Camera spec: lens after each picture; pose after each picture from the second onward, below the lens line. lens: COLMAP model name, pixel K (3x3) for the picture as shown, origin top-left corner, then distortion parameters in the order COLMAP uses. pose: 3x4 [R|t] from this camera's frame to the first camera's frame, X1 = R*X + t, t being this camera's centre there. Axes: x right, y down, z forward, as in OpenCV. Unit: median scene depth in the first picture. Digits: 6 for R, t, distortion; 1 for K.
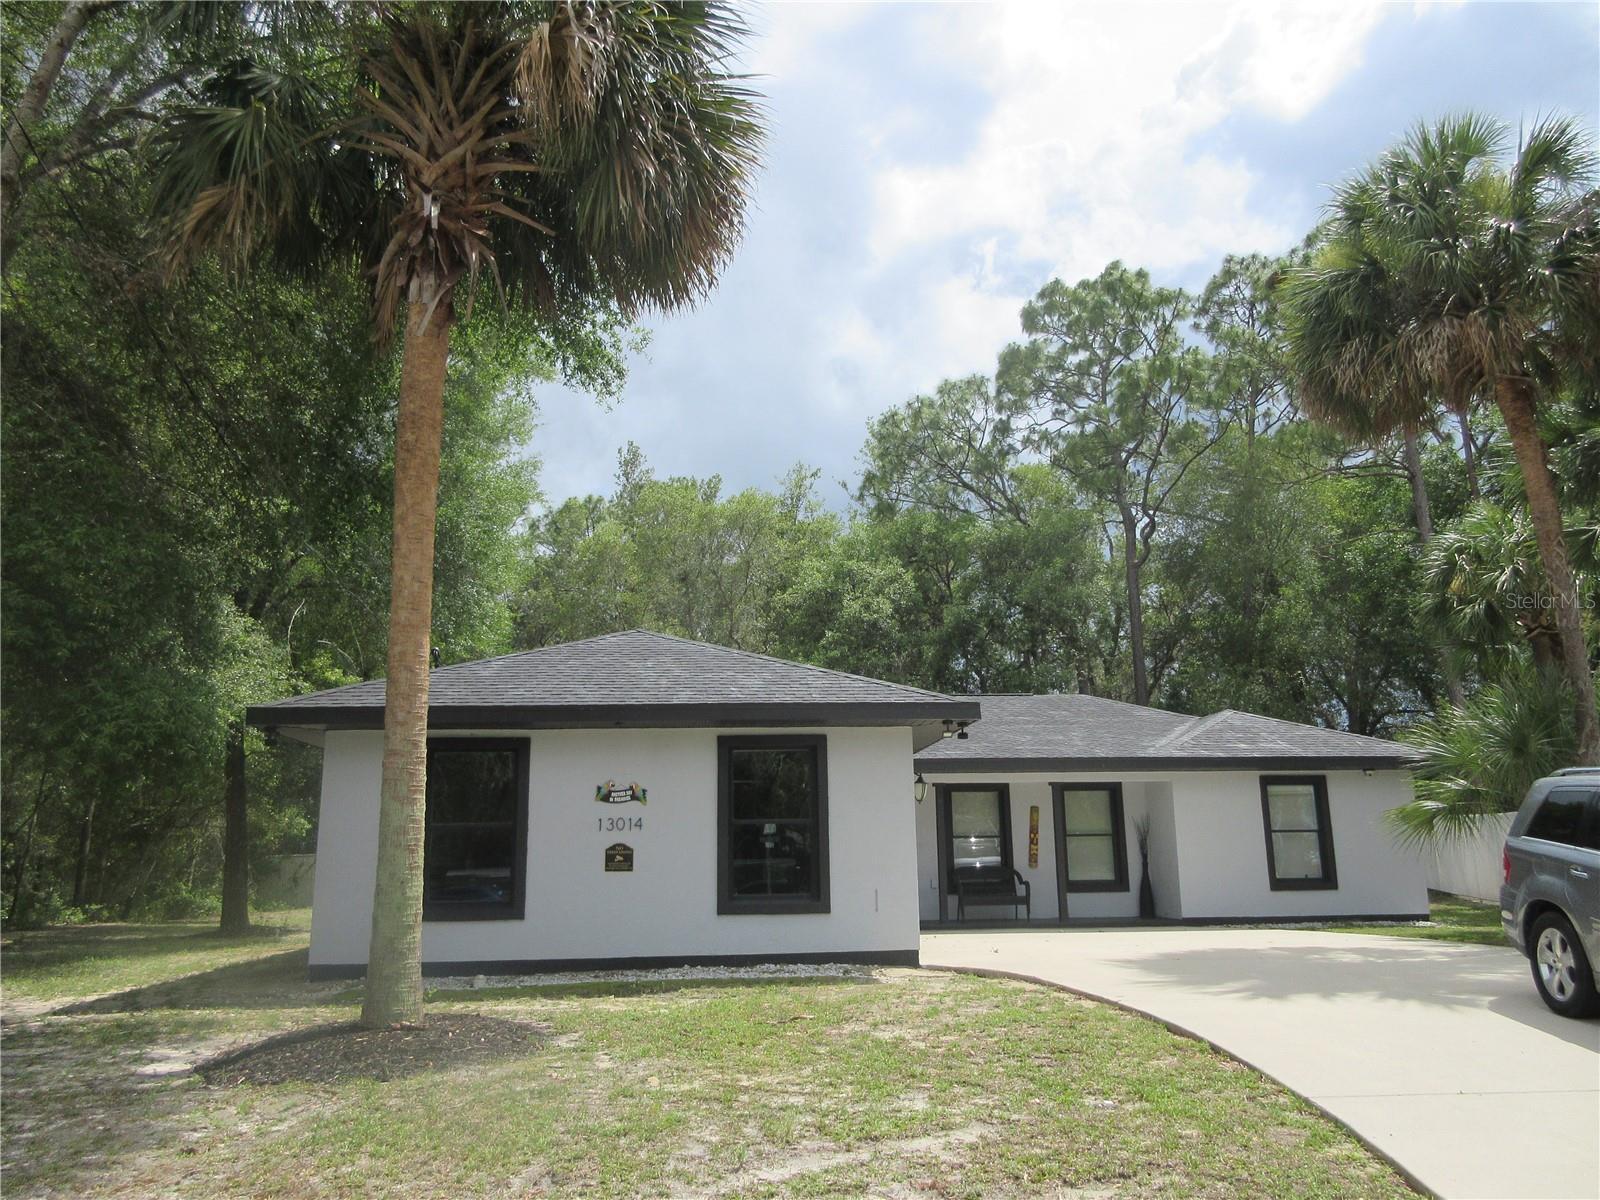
lens RADIAL K [[1197.2, 0, 800.0], [0, 1197.2, 600.0], [0, 0, 1]] dist [-0.022158, 0.001170]
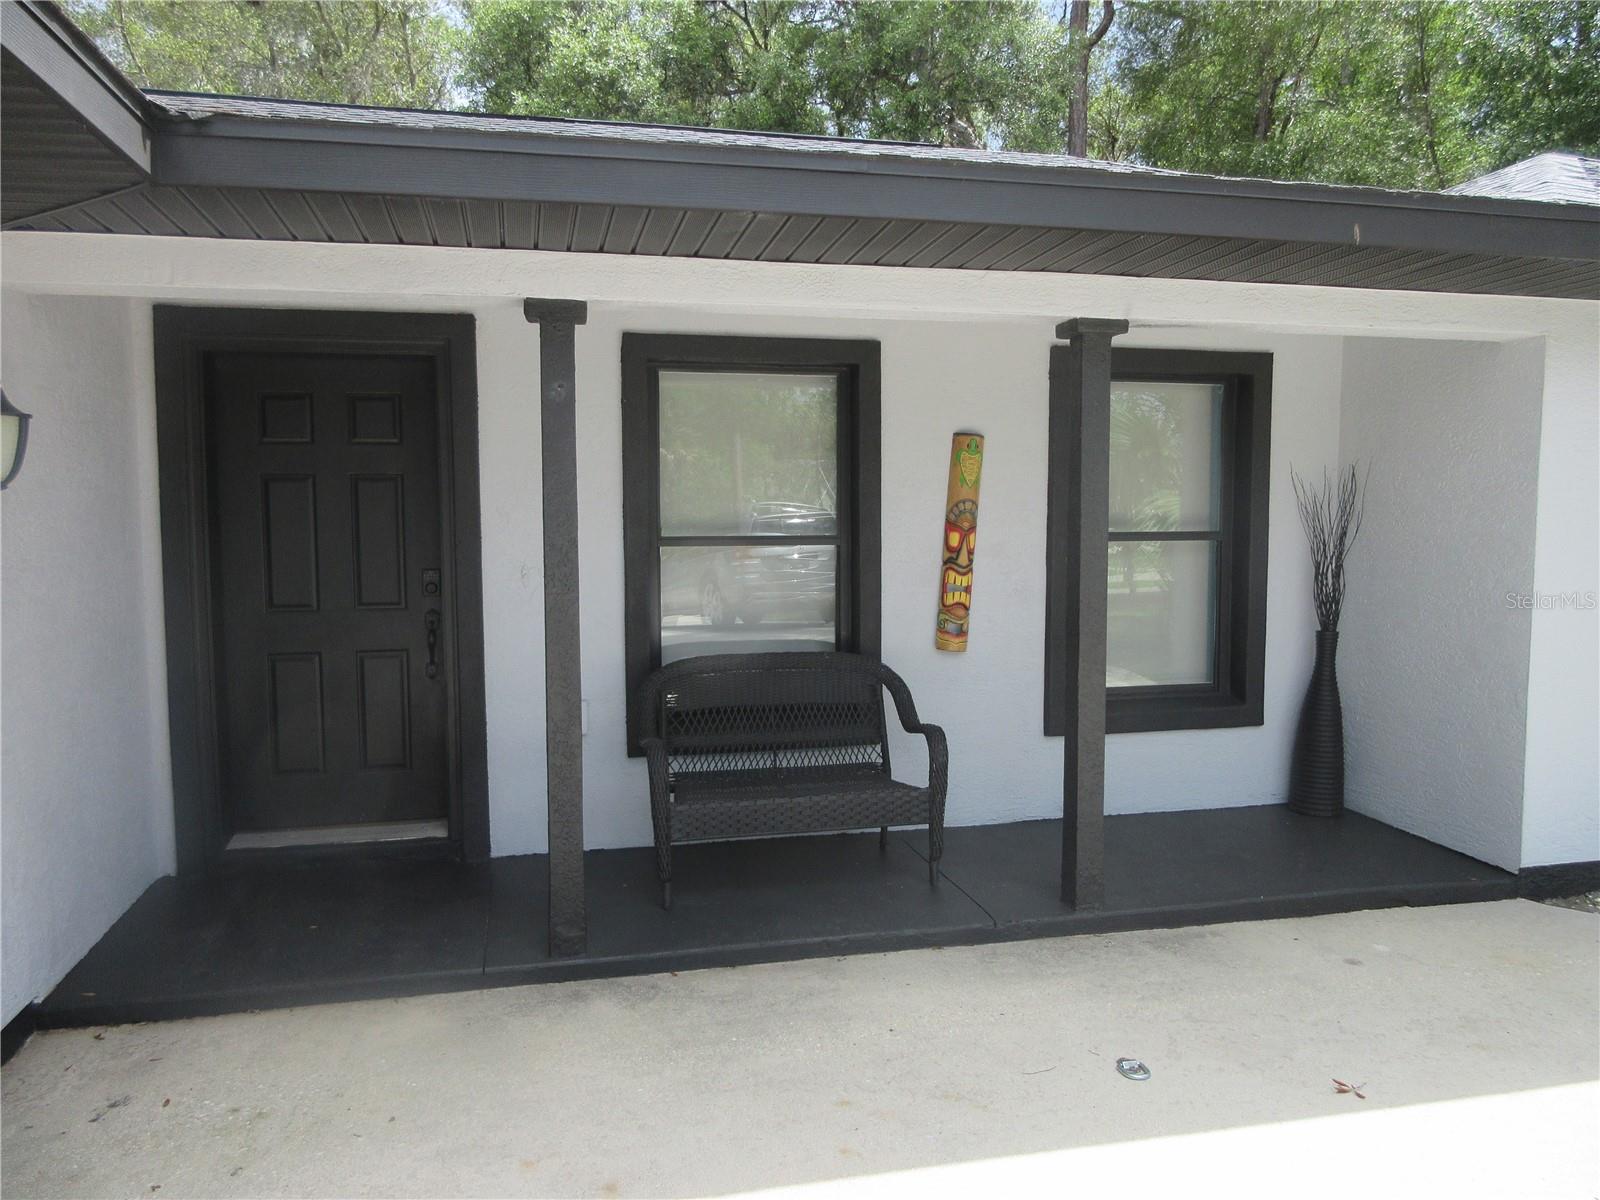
lens RADIAL K [[1197.2, 0, 800.0], [0, 1197.2, 600.0], [0, 0, 1]] dist [-0.022158, 0.001170]
pose [[0.991987, -0.002483, 0.126313, 0.125760], [-0.033760, 0.958238, 0.283973, 0.135031], [-0.121743, -0.285962, 0.950476, 0.745271]]
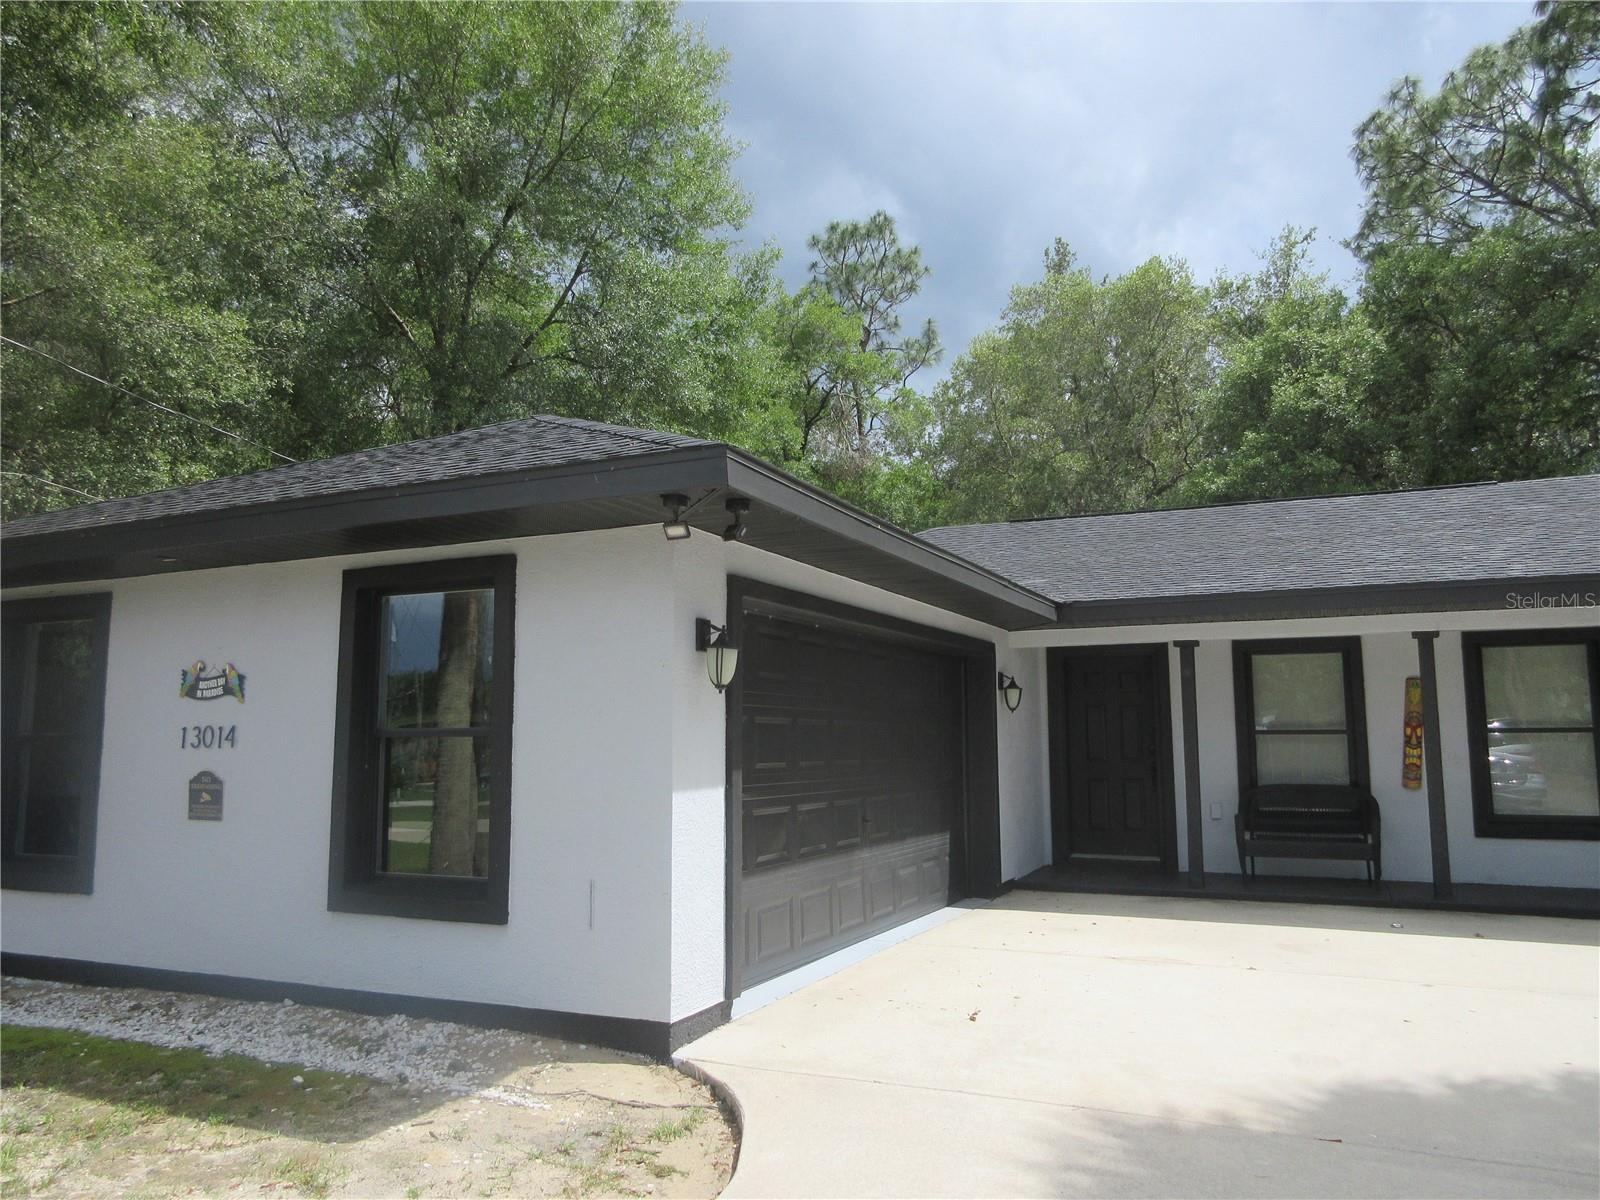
lens RADIAL K [[1197.2, 0, 800.0], [0, 1197.2, 600.0], [0, 0, 1]] dist [-0.022158, 0.001170]
pose [[0.865308, -0.051395, -0.498598, 0.228531], [0.104491, 0.991371, 0.079153, 0.066748], [0.490227, -0.120591, 0.863212, 0.406779]]
